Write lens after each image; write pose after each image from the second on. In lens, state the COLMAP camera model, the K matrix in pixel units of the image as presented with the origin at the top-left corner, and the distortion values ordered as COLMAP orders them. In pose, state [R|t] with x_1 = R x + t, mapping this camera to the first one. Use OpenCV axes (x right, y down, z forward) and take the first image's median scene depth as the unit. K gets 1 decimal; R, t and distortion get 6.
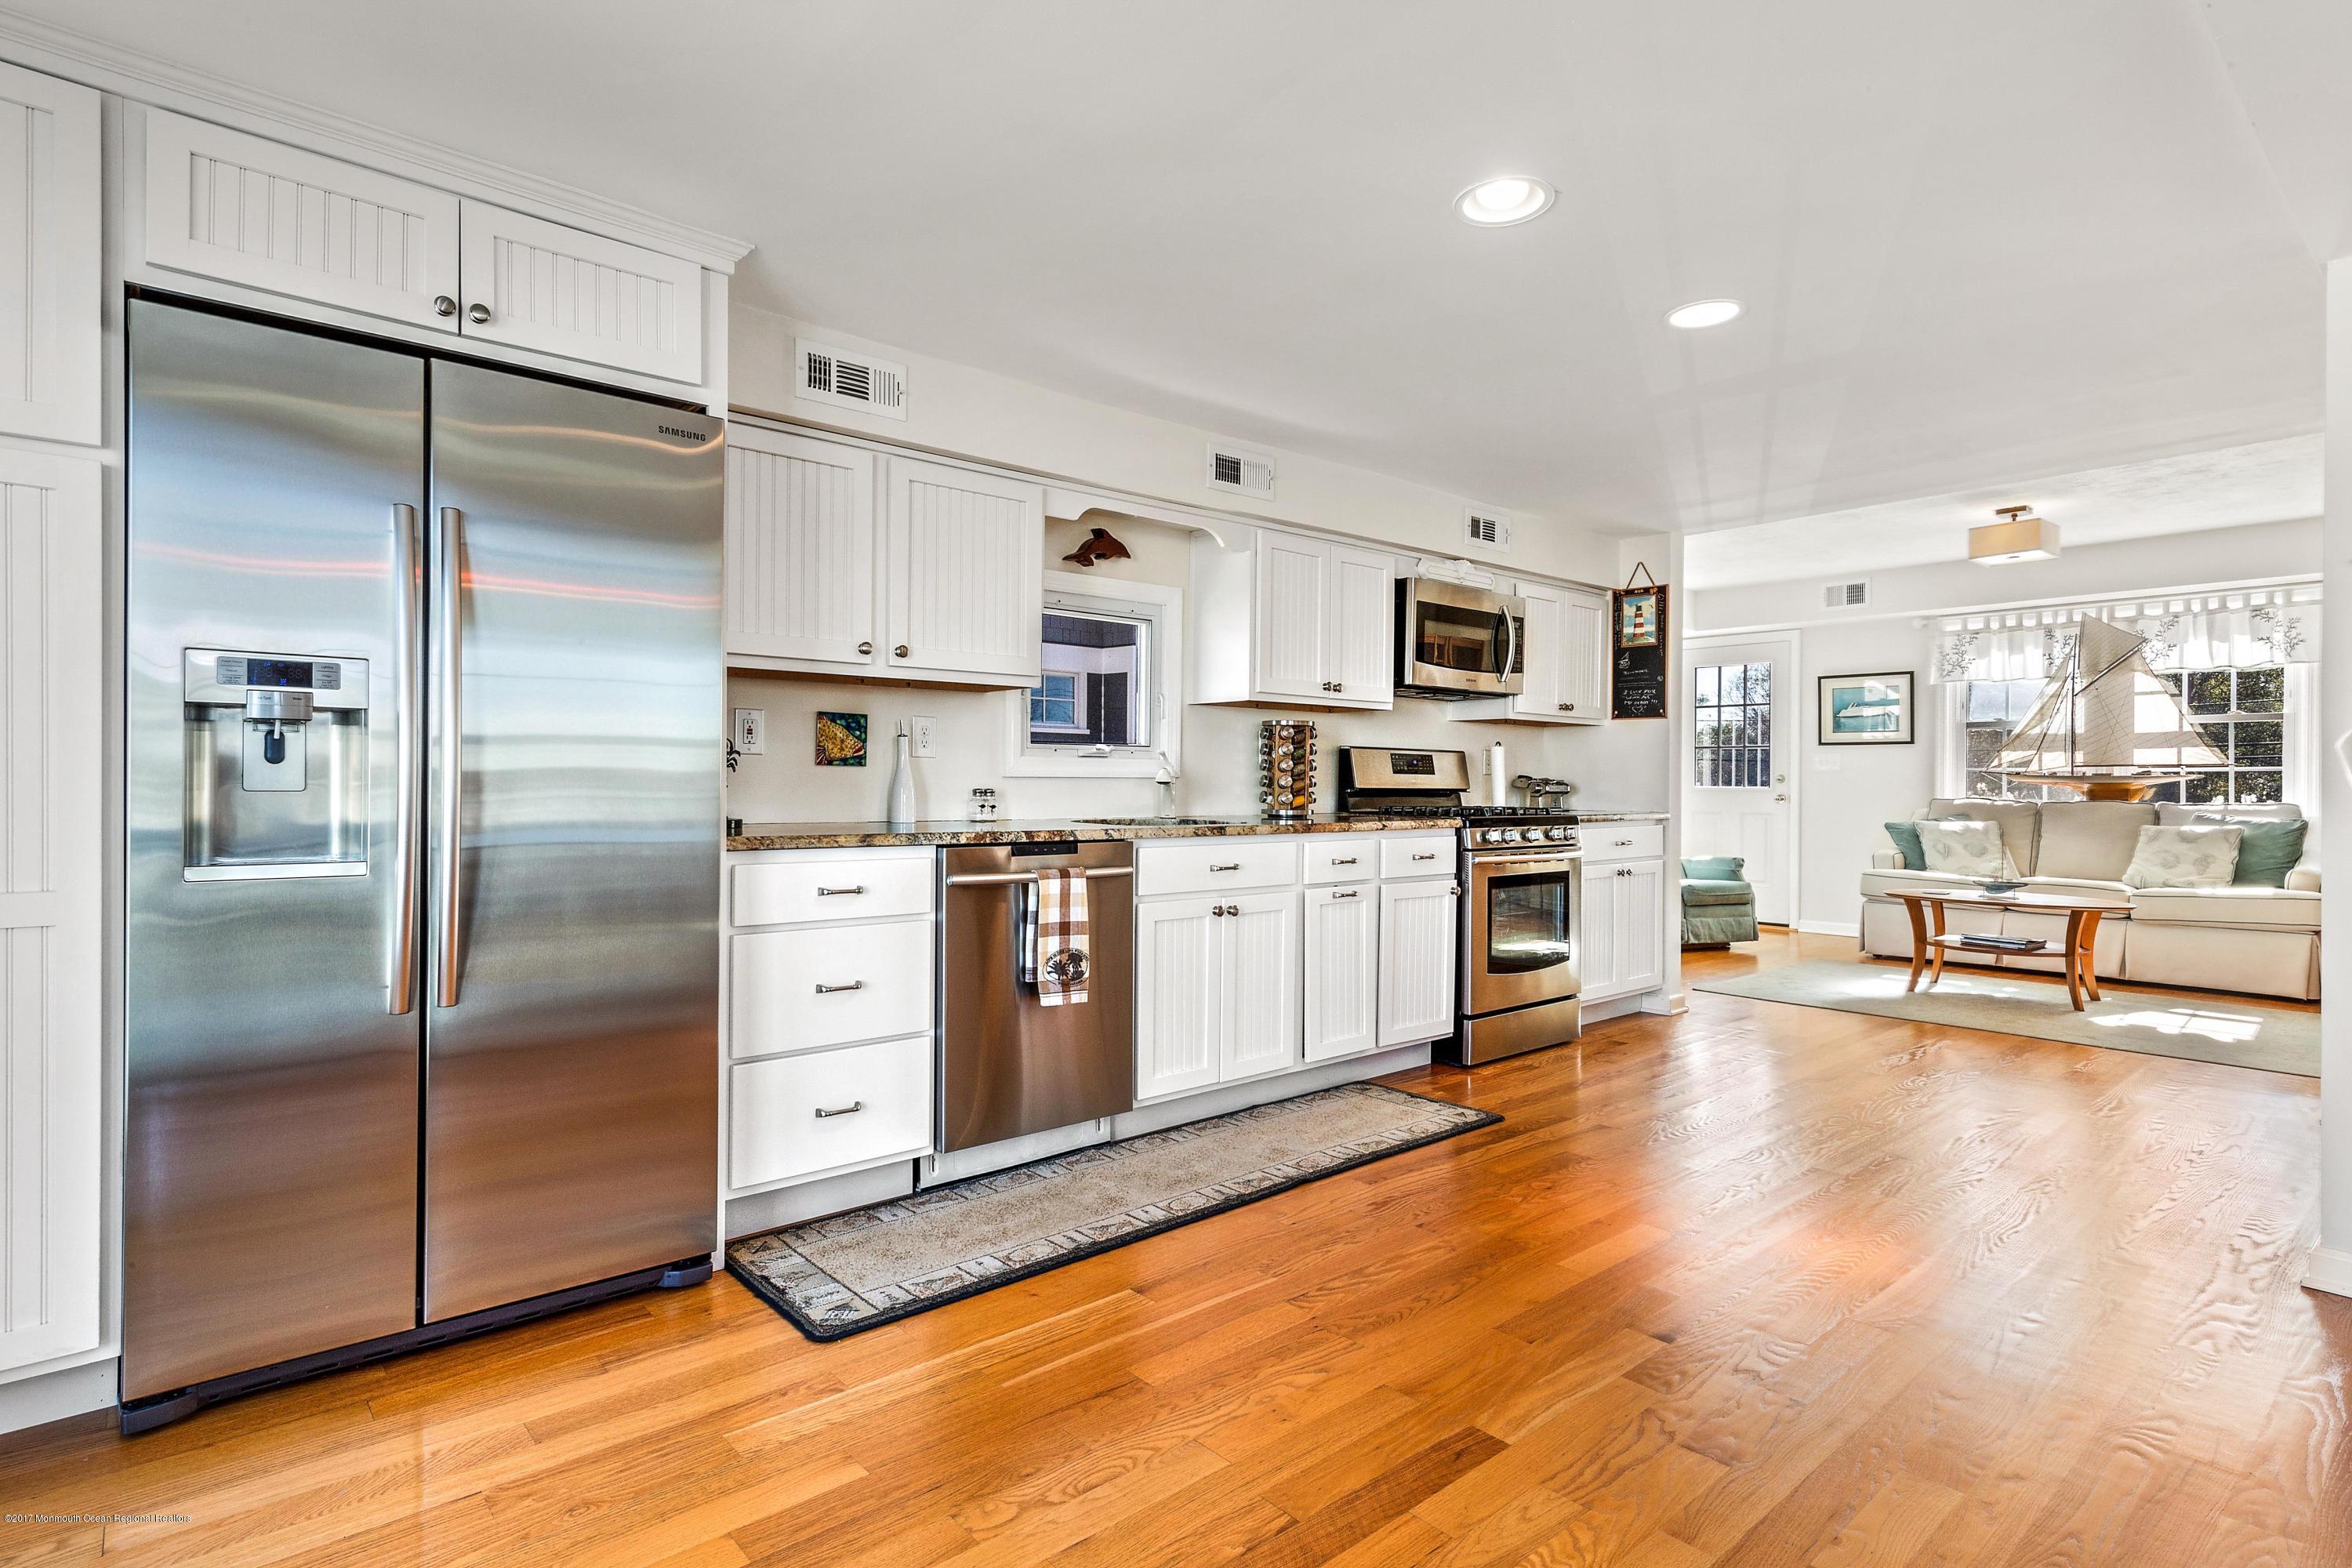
lens RADIAL K [[1178.1, 0, 1168.7], [0, 1178.1, 787.1], [0, 0, 1]] dist [0.002514, -0.000686]
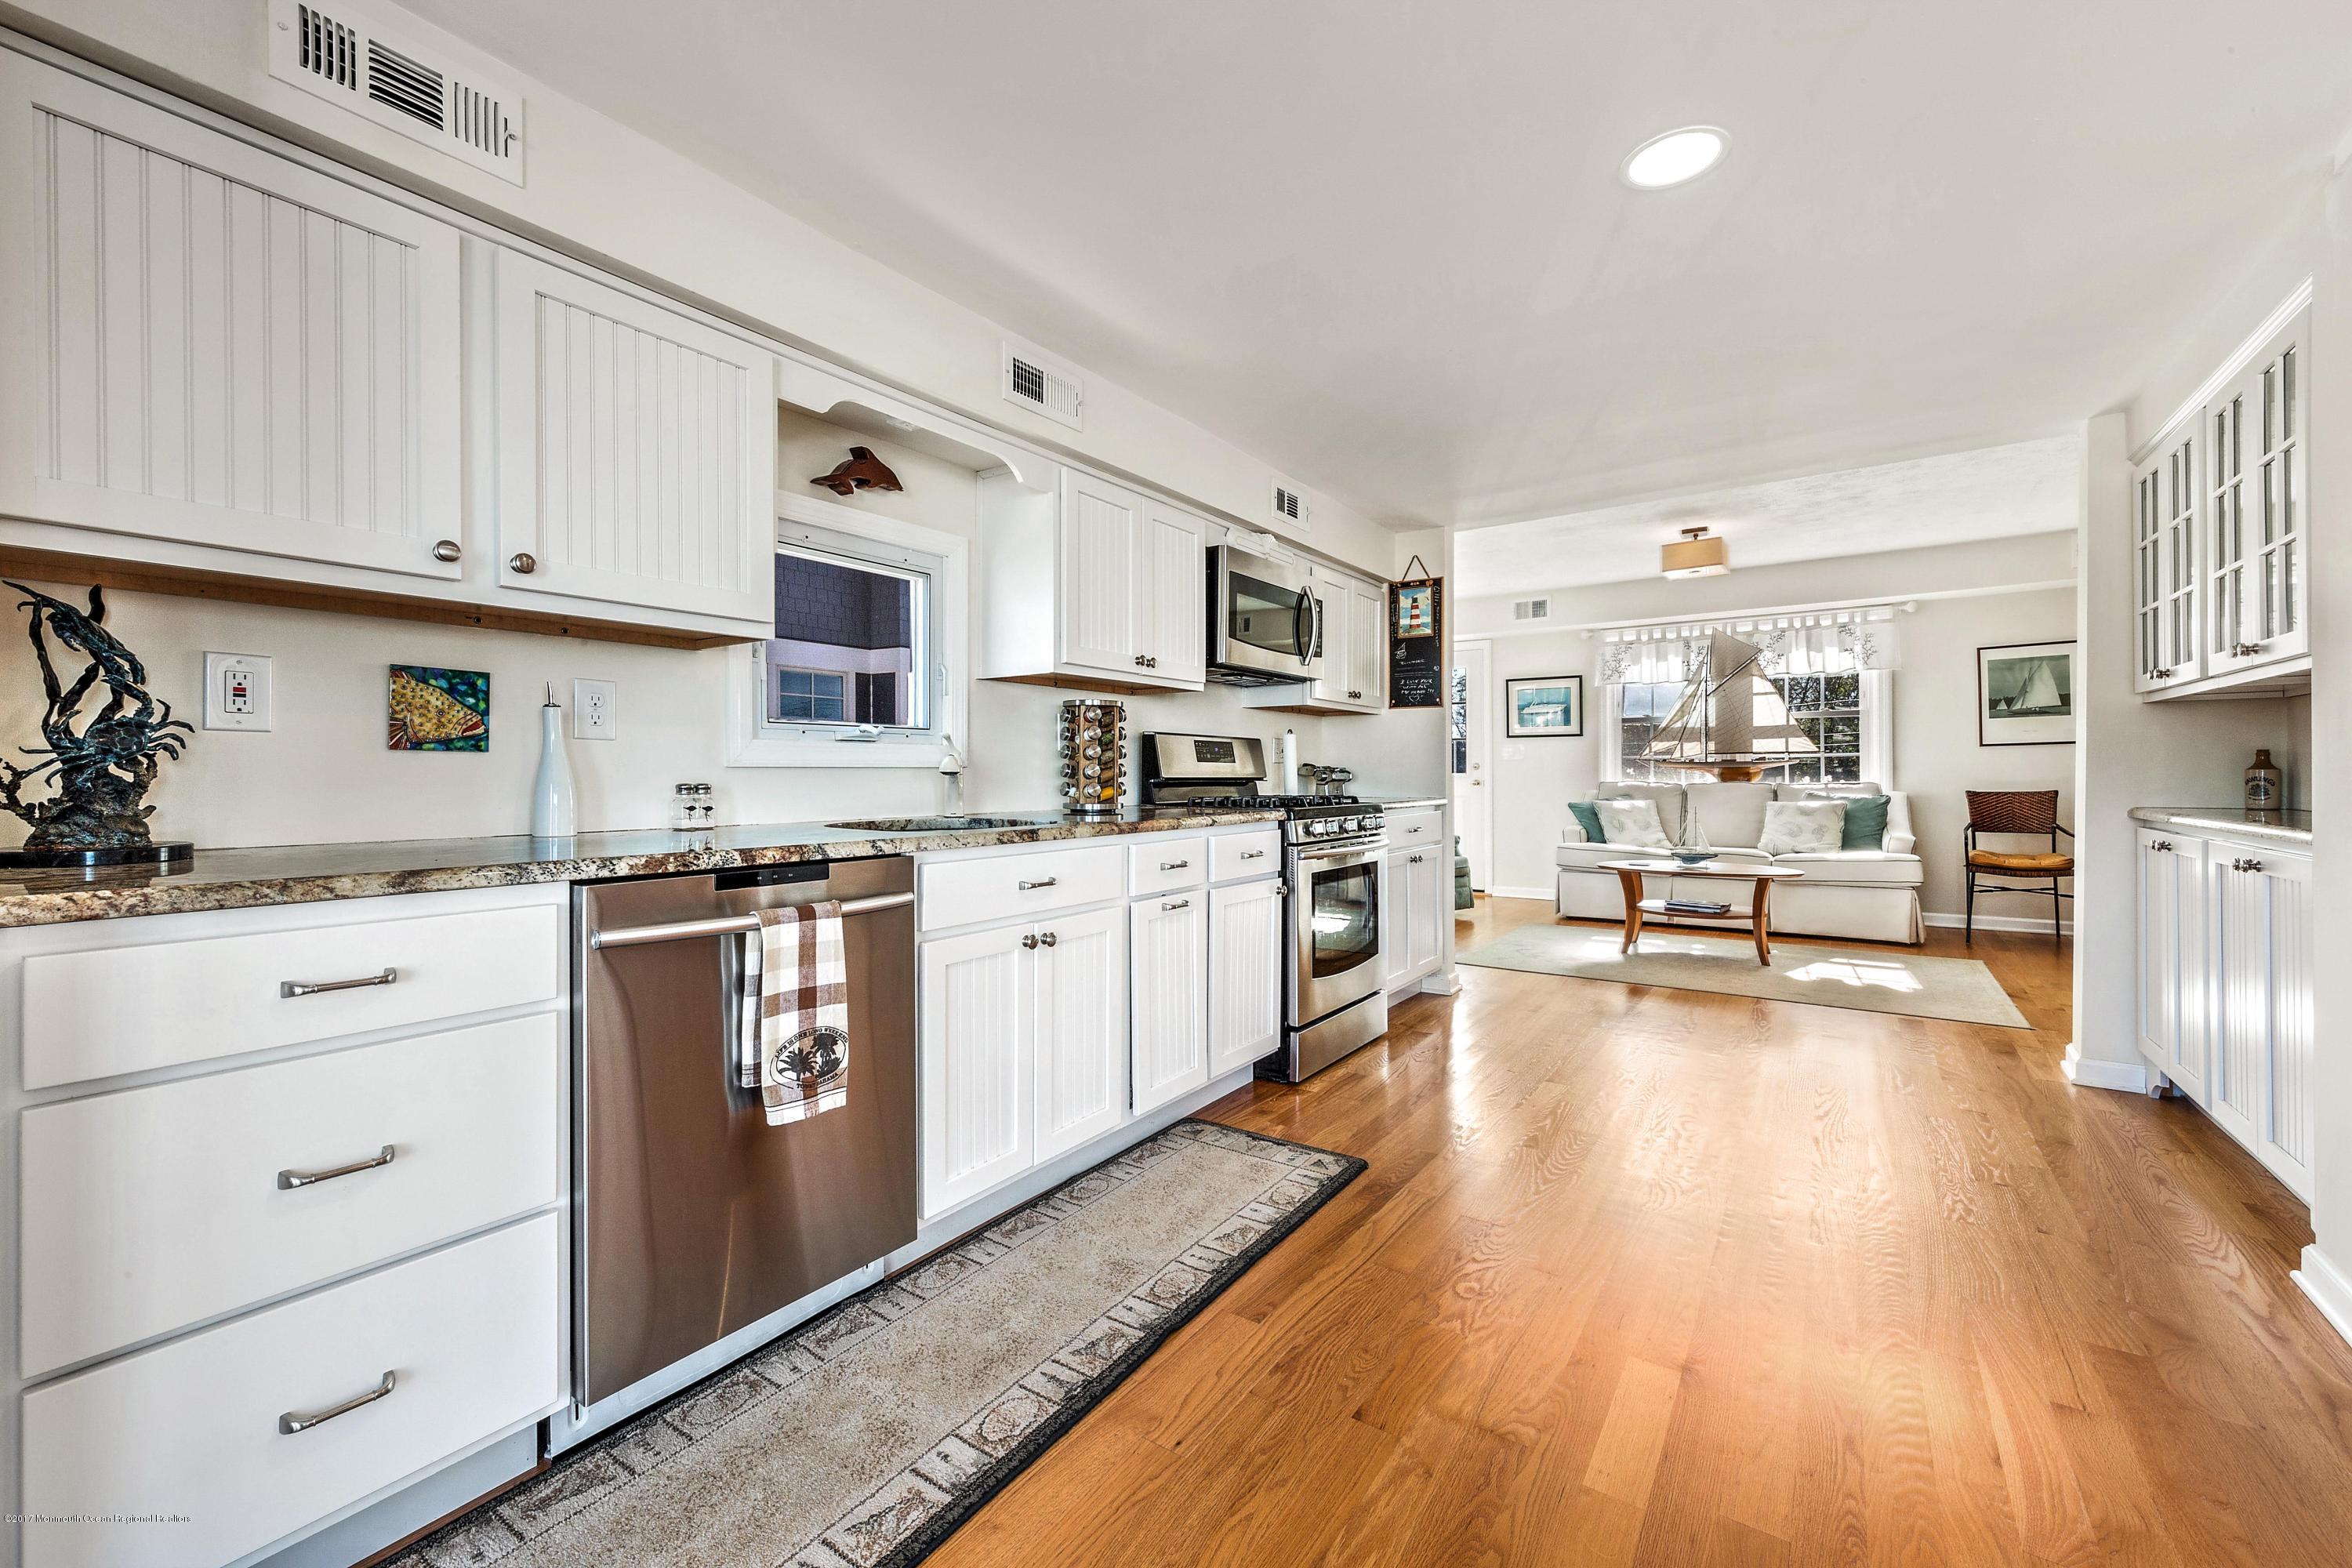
lens RADIAL K [[946.9, 0, 1174.3], [0, 946.9, 775.6], [0, 0, 1]] dist [0.004792, 0.000623]
pose [[0.968434, -0.010220, 0.249060, -0.015428], [0.010955, 0.999939, -0.001563, 0.000501], [-0.249028, 0.004242, 0.968487, 0.319815]]
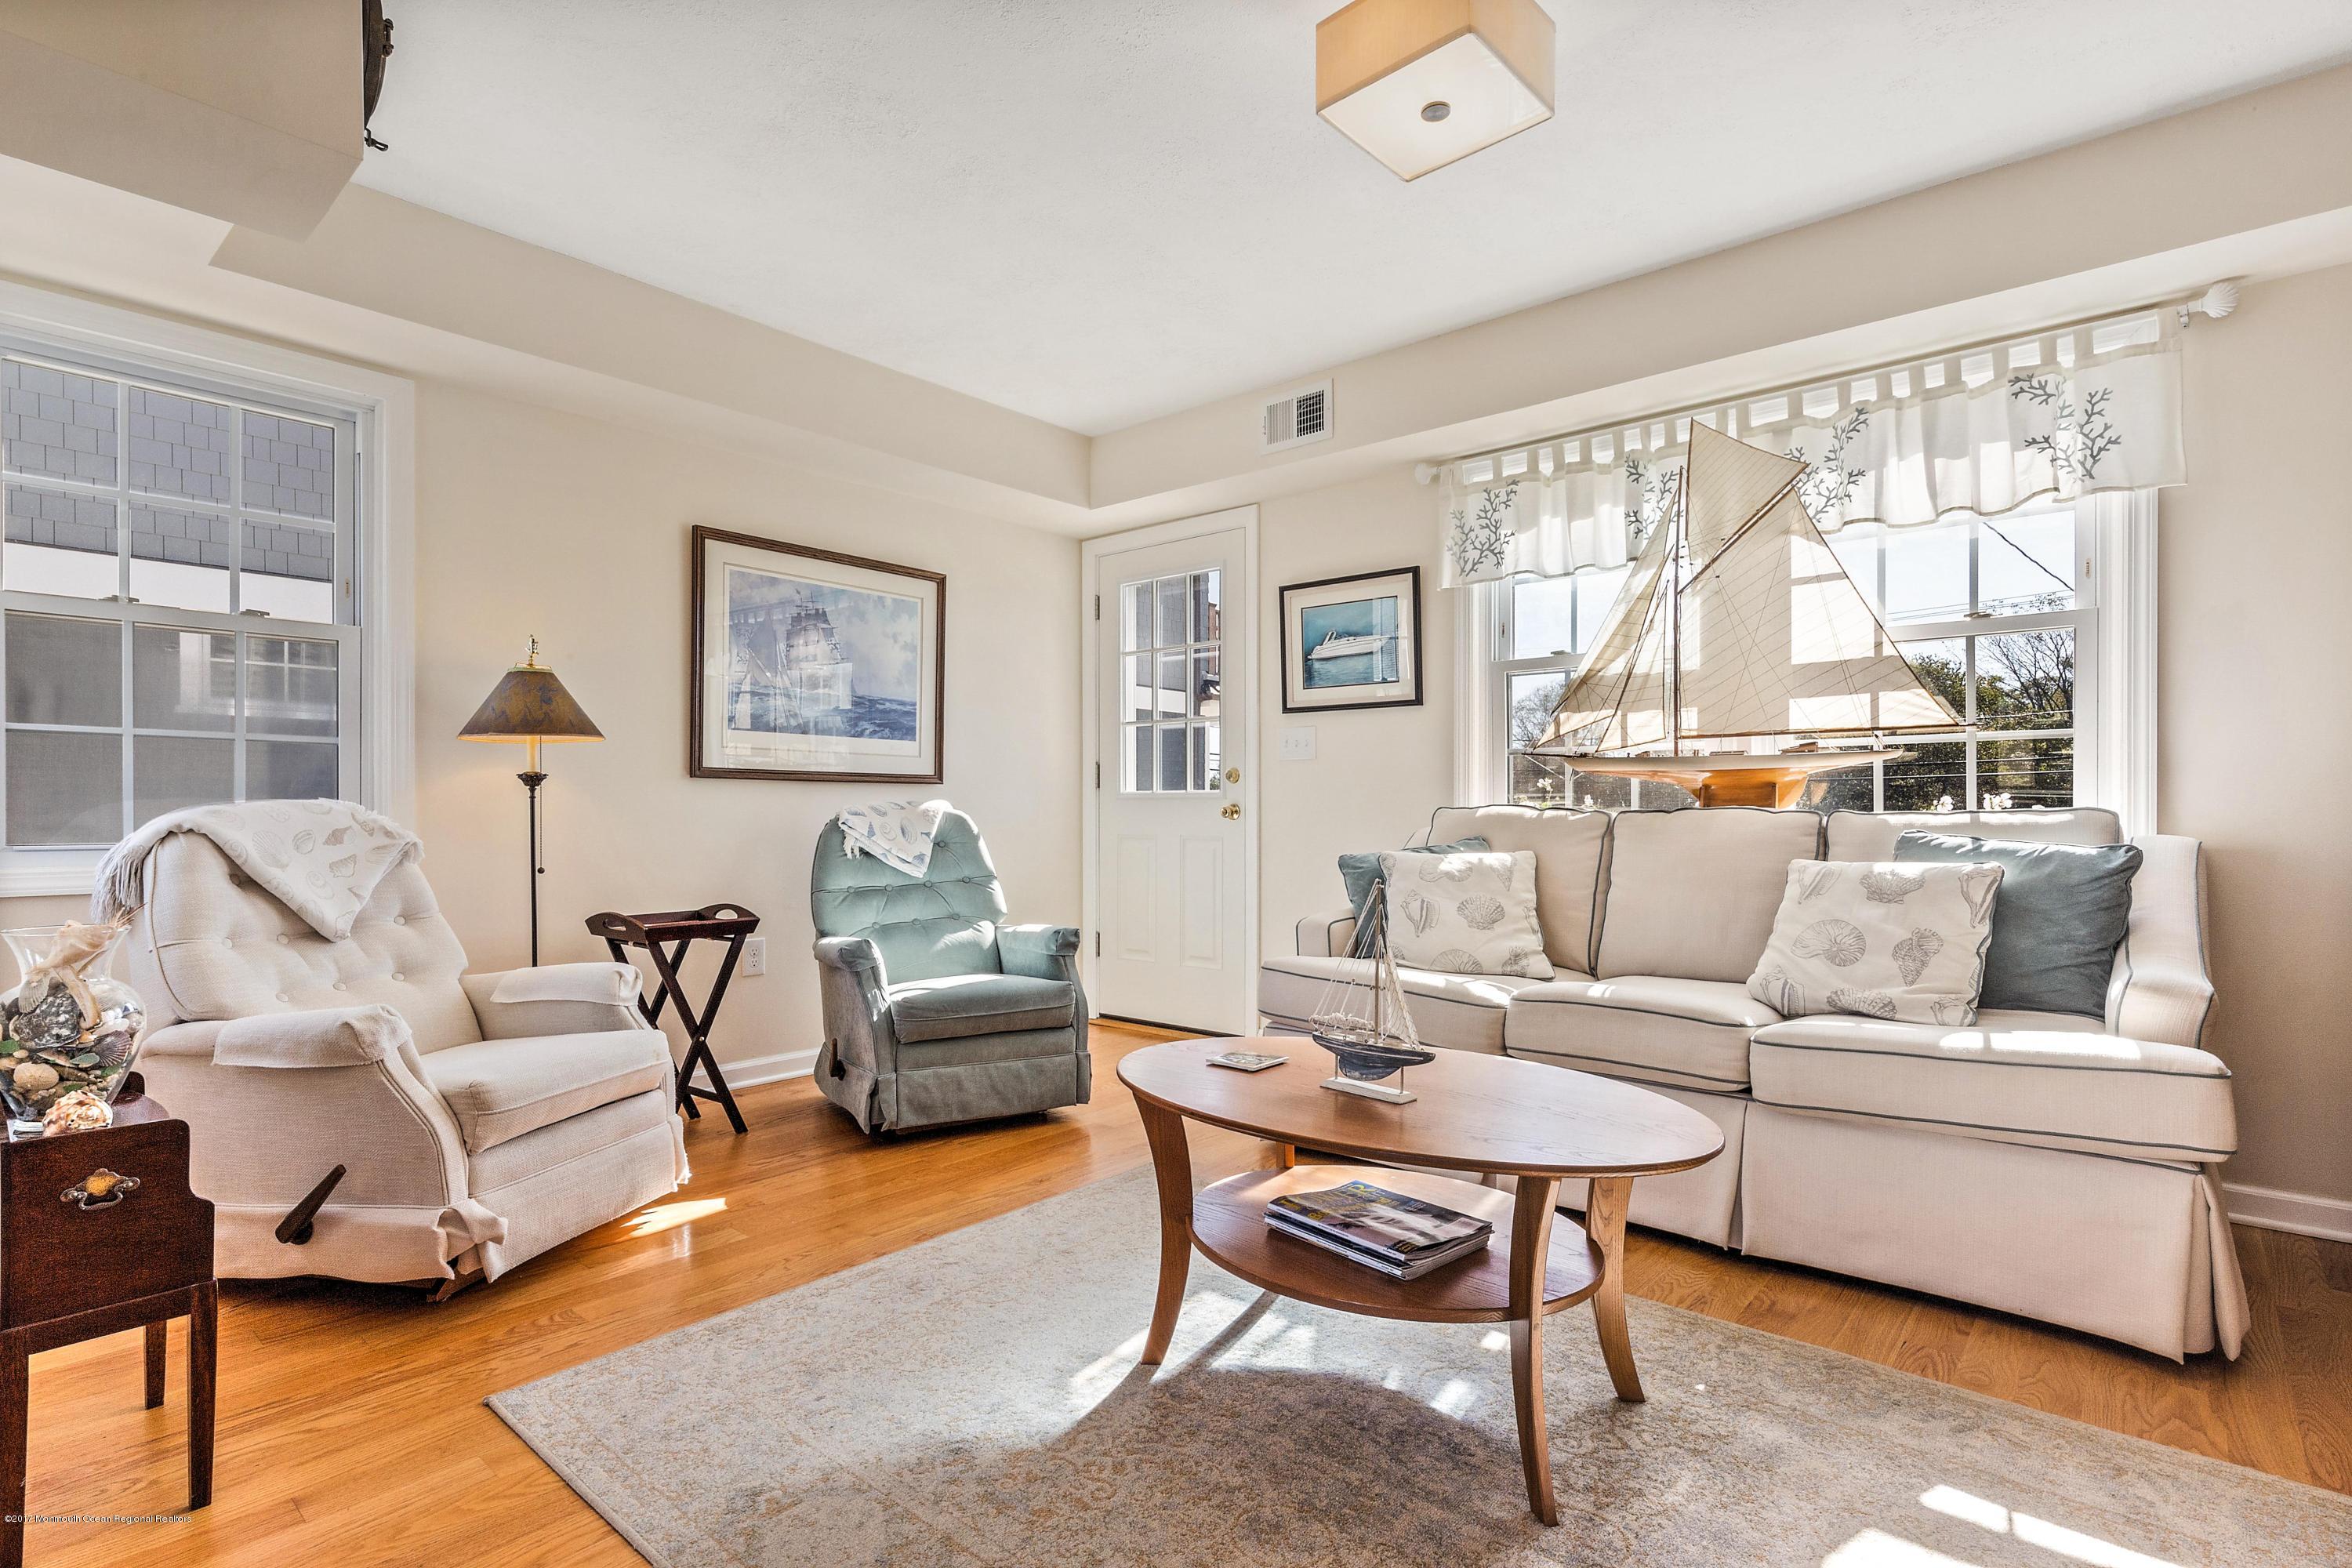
lens RADIAL K [[1135.3, 0, 1169.1], [0, 1135.3, 802.4], [0, 0, 1]] dist [0.005878, -0.000416]
pose [[0.990608, -0.004124, 0.136667, 0.829445], [0.005179, 0.999959, -0.007364, 0.019339], [-0.136631, 0.008002, 0.990590, 0.944811]]
